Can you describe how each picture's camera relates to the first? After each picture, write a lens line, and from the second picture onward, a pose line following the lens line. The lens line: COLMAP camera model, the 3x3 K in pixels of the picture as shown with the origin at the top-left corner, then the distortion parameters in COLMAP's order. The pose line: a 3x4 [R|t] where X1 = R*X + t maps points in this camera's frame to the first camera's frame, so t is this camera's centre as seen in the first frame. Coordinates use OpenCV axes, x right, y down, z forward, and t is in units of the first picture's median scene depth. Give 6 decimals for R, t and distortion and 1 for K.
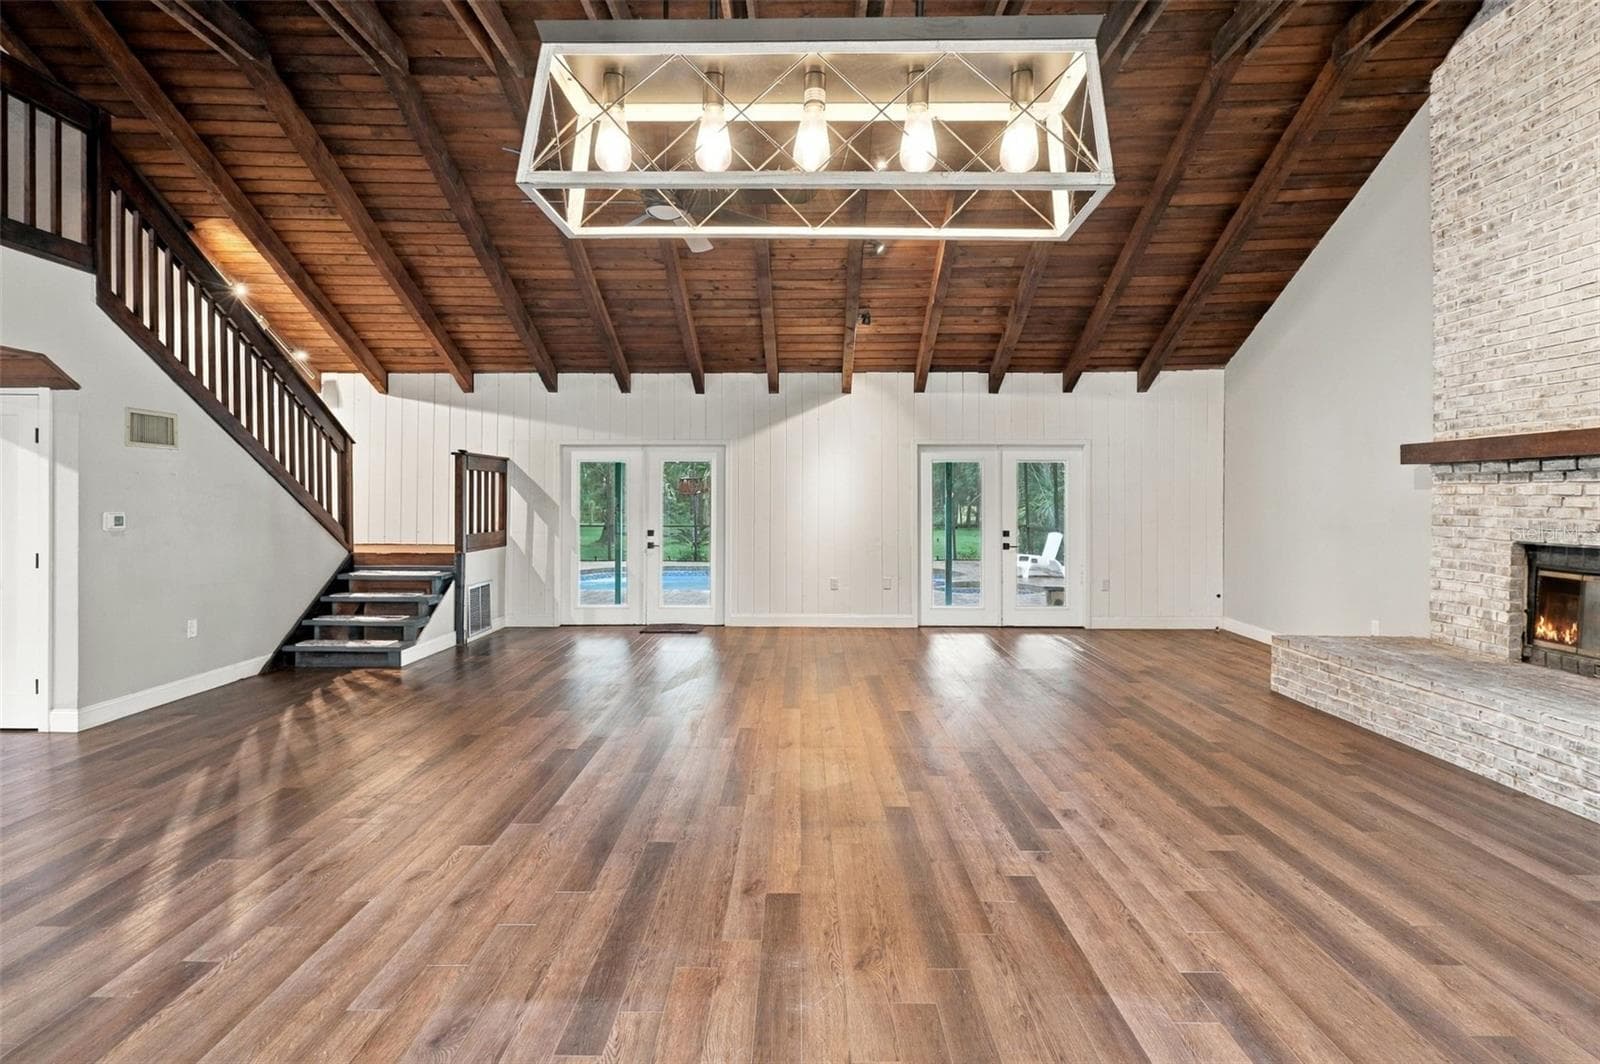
lens RADIAL K [[769.8, 0, 802.1], [0, 769.8, 499.1], [0, 0, 1]] dist [0.001356, 0.000486]
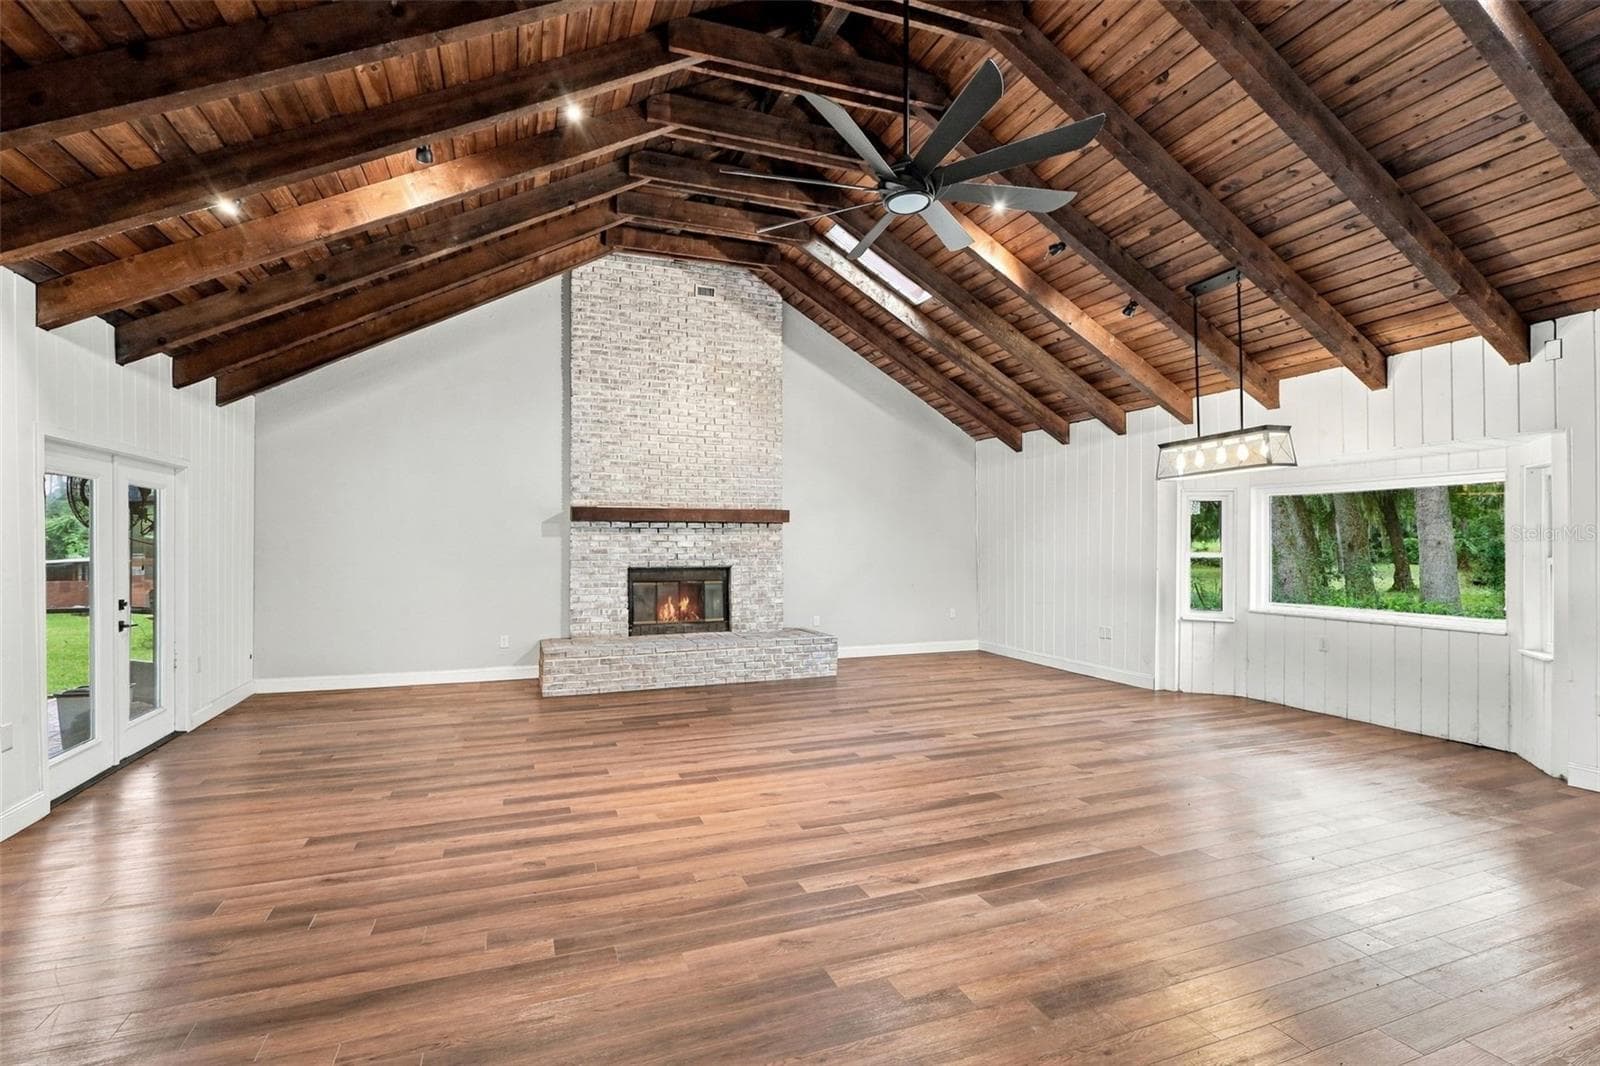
lens RADIAL K [[744.0, 0, 794.8], [0, 744.0, 532.0], [0, 0, 1]] dist [-0.000358, 0.000073]
pose [[-0.358669, 0.008766, 0.933424, -0.595233], [0.002866, 0.999962, -0.008290, -0.007898], [-0.933460, -0.000299, -0.358680, 0.944659]]
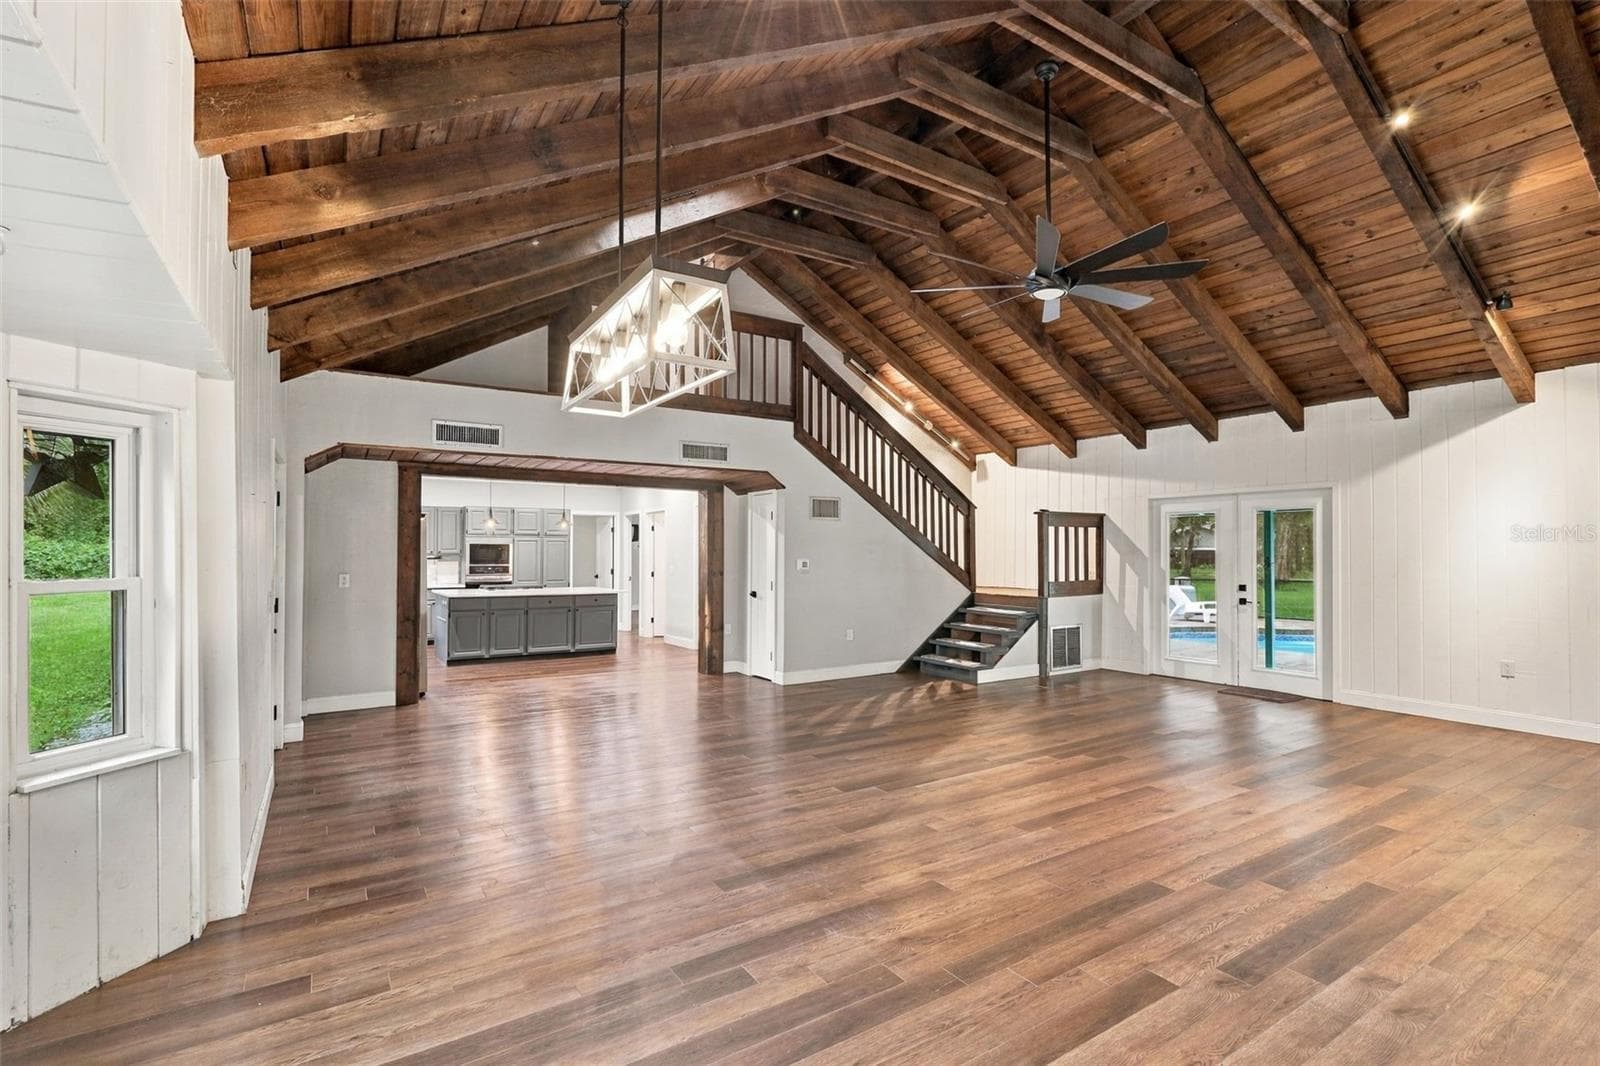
lens RADIAL K [[744.0, 0, 794.8], [0, 744.0, 532.0], [0, 0, 1]] dist [-0.000358, 0.000073]
pose [[0.540291, -0.021562, -0.841202, 0.351634], [0.001076, 0.999689, -0.024934, -0.002097], [0.841478, 0.012566, 0.540145, 0.076991]]
